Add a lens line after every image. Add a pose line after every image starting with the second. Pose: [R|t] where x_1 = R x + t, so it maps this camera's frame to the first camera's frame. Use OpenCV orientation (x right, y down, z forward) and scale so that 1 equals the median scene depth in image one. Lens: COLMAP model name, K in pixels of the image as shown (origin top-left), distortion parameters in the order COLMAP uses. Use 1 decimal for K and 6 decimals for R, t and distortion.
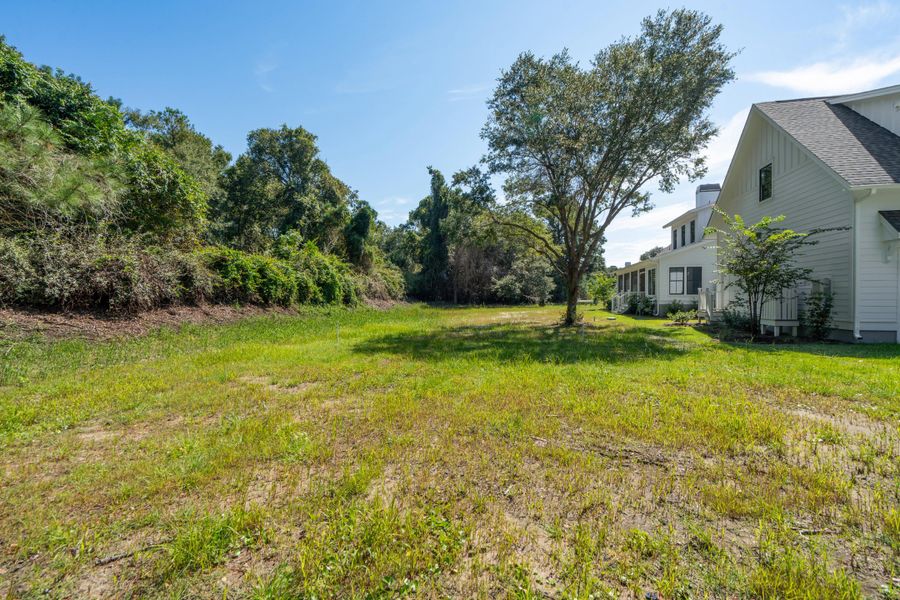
lens RADIAL K [[438.2, 0, 450.7], [0, 438.2, 297.1], [0, 0, 1]] dist [0.002232, 0.000059]
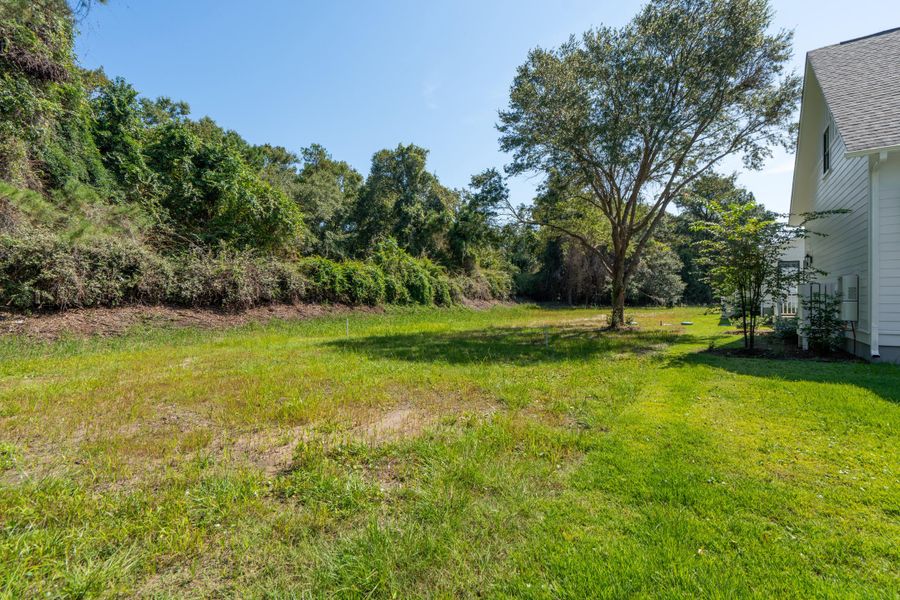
lens RADIAL K [[438.2, 0, 432.9], [0, 438.2, 297.9], [0, 0, 1]] dist [0.002232, 0.000059]
pose [[0.914474, 0.002380, -0.404638, 0.209748], [-0.001684, 0.999996, 0.002076, -0.001693], [0.404642, -0.001217, 0.914474, 0.009353]]
